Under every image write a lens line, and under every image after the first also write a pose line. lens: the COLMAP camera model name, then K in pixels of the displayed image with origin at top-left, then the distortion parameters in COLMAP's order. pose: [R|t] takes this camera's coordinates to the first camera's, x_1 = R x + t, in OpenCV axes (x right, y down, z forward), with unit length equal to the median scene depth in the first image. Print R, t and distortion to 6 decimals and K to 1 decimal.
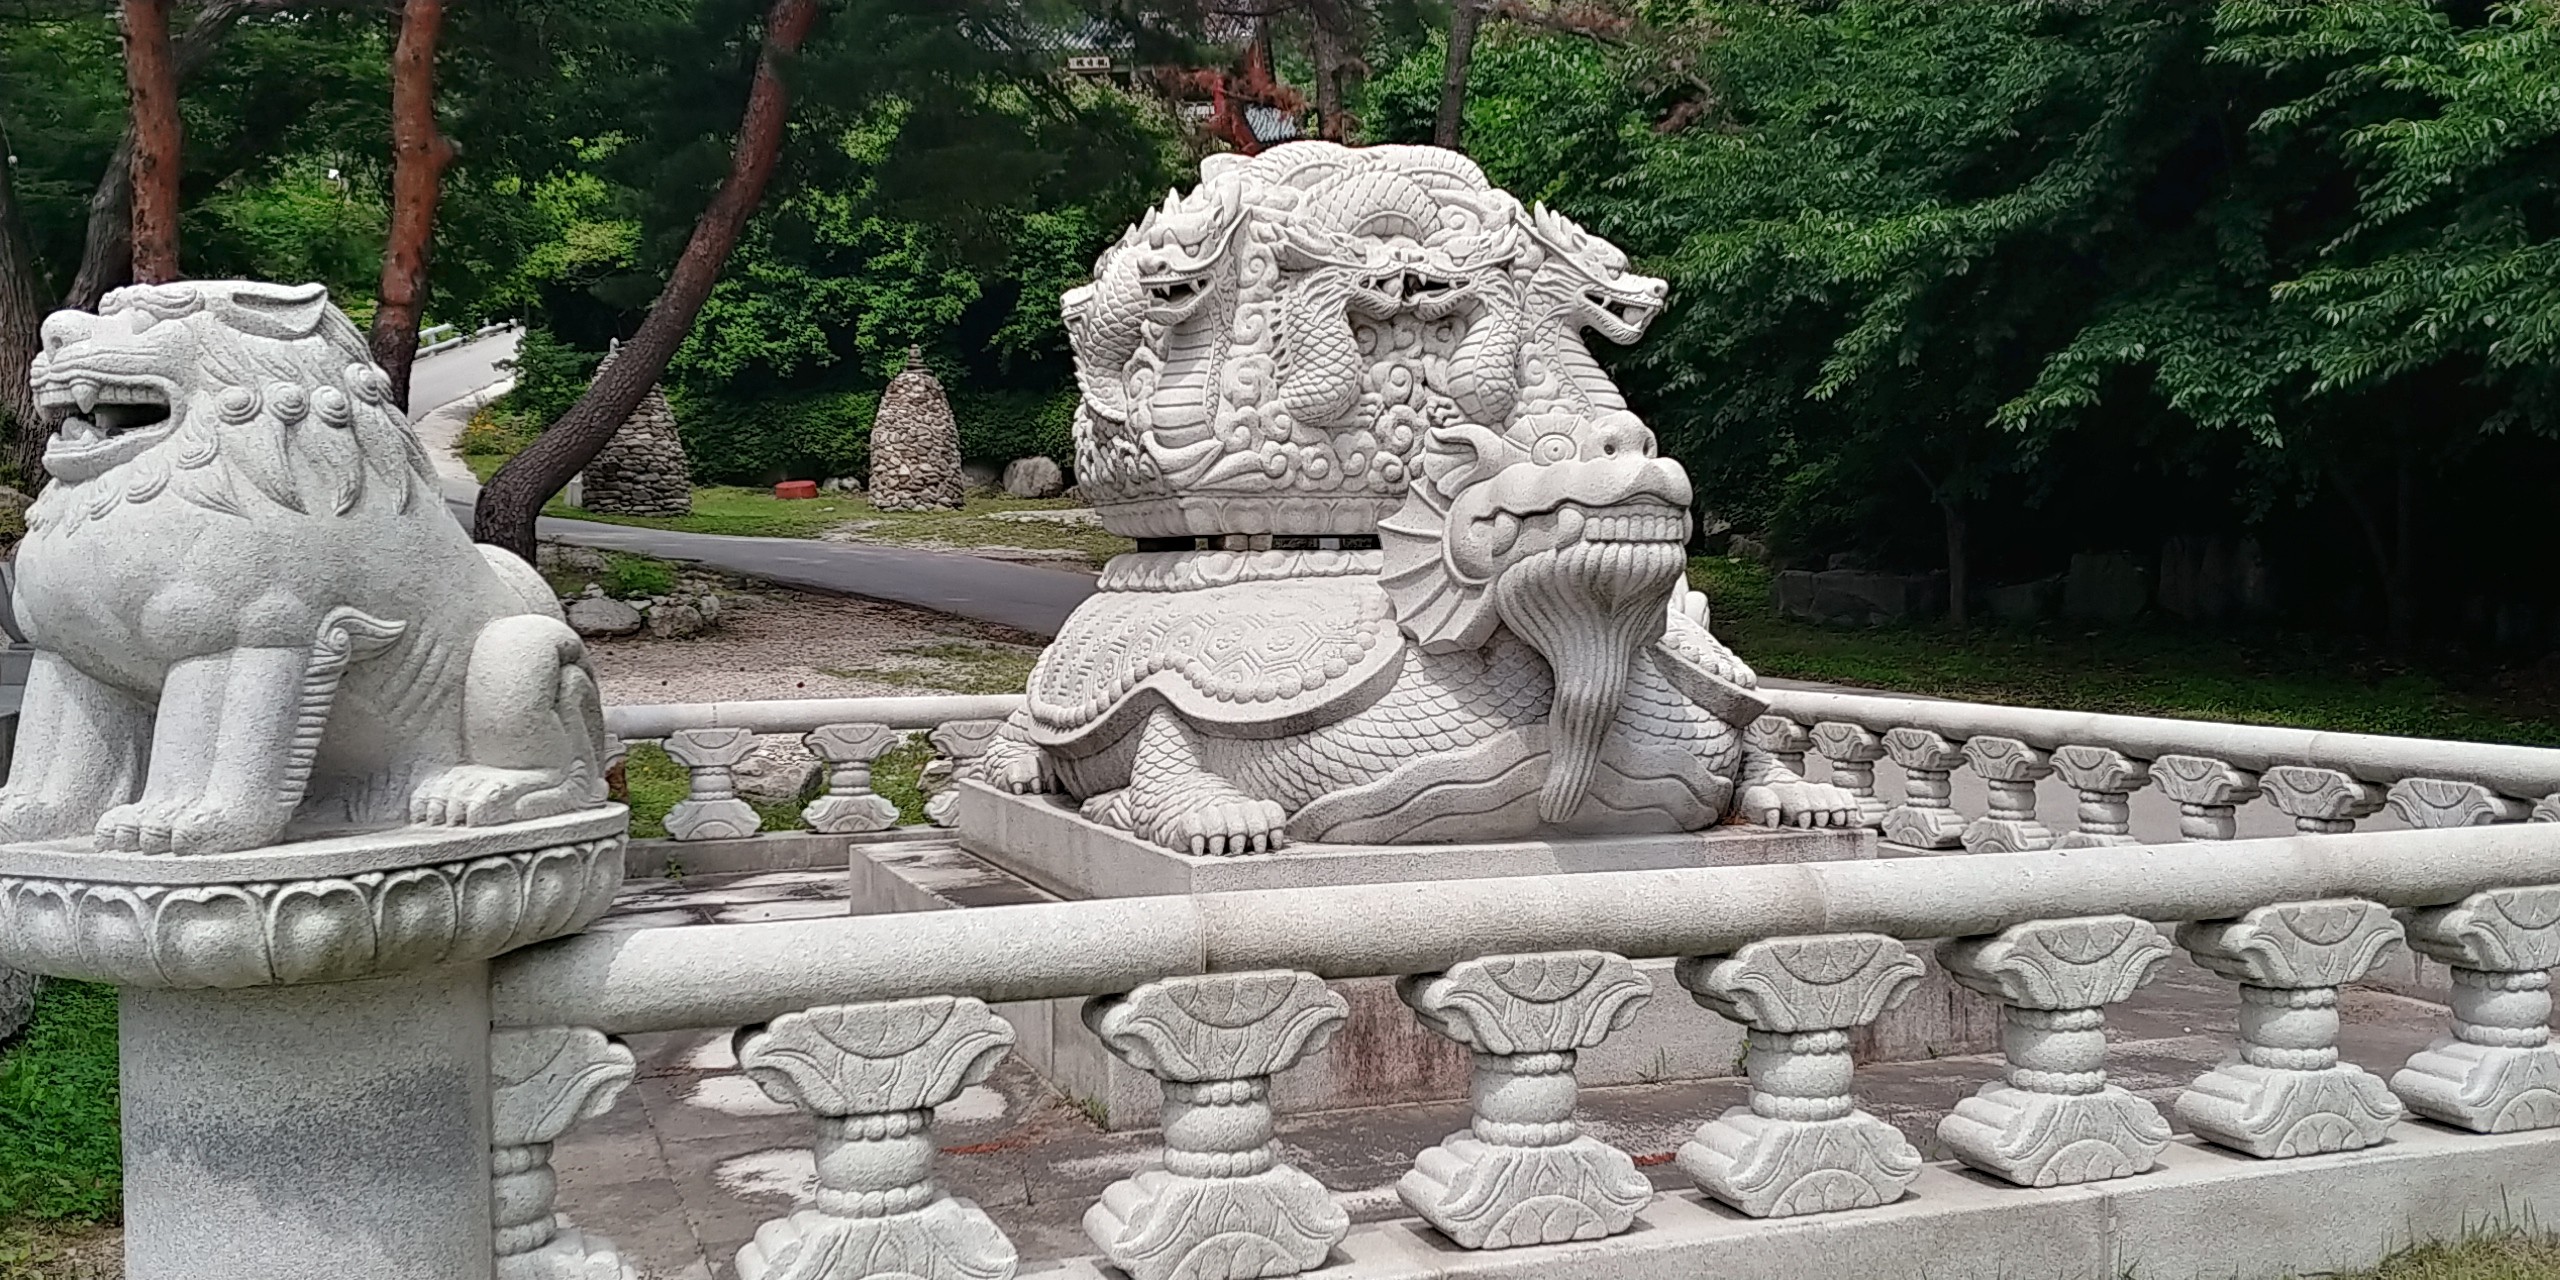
lens RADIAL K [[2258.8, 0, 1284.9], [0, 2258.8, 644.3], [0, 0, 1]] dist [0.026395, -0.061575]
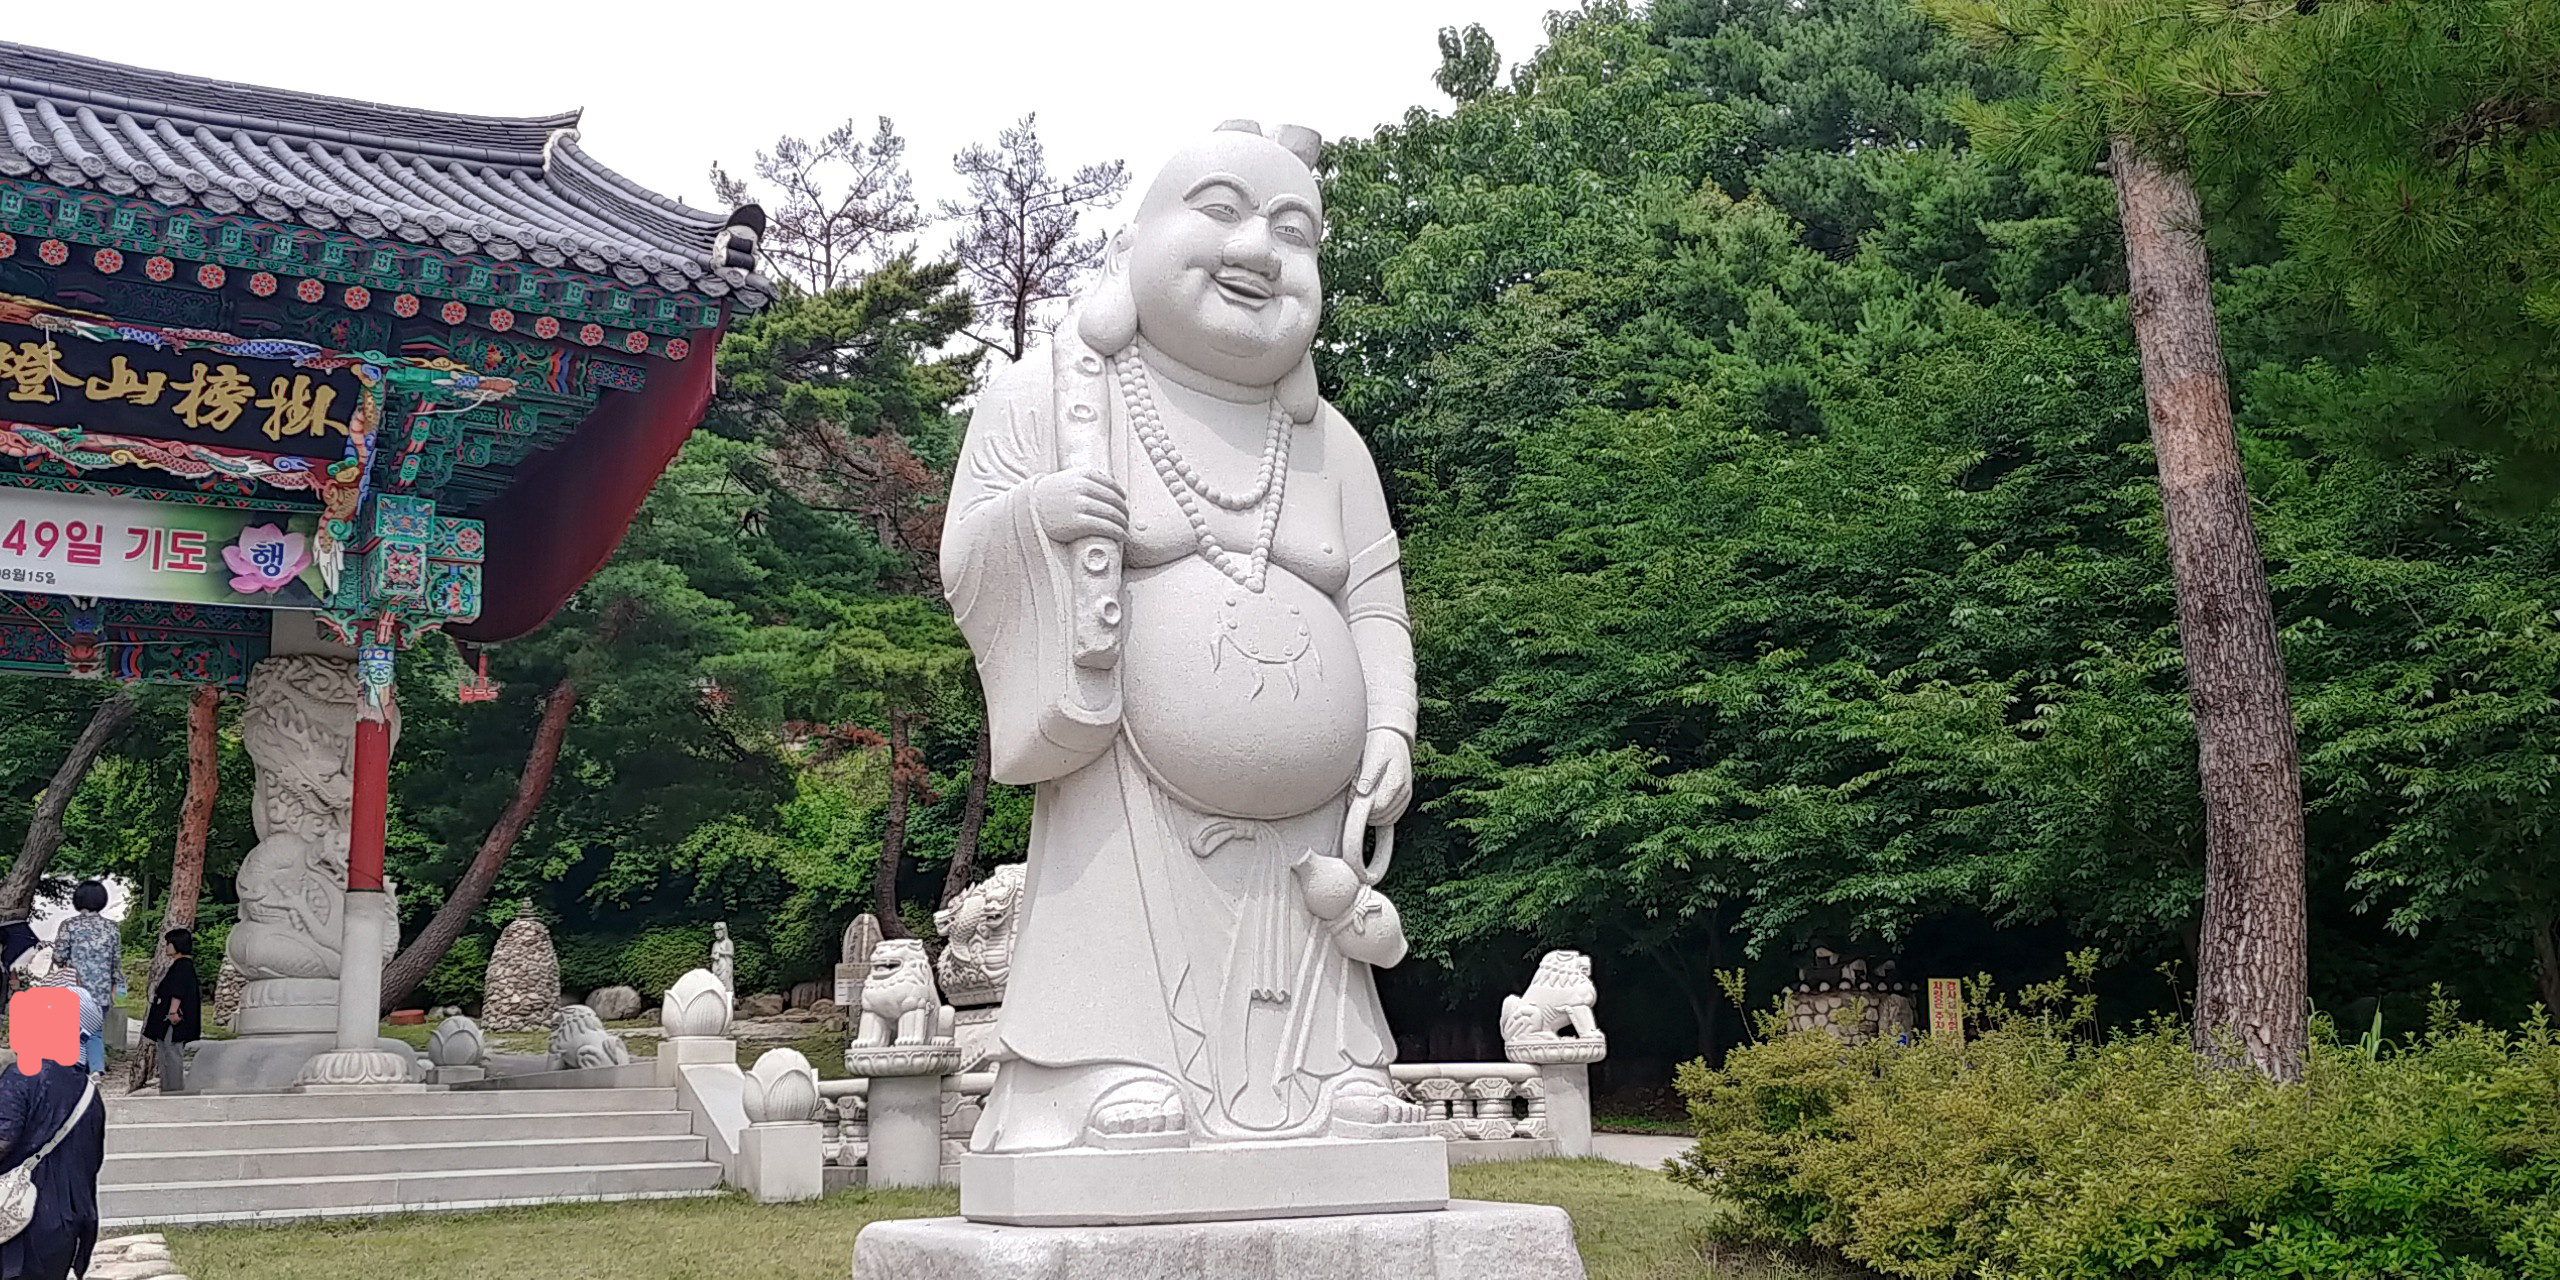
lens RADIAL K [[2258.8, 0, 1284.1], [0, 2258.8, 662.3], [0, 0, 1]] dist [0.026395, -0.061575]
pose [[0.969126, 0.021085, 0.245664, -0.066564], [0.034080, 0.975319, -0.218155, 0.027843], [-0.244200, 0.219792, 0.944488, -0.310849]]
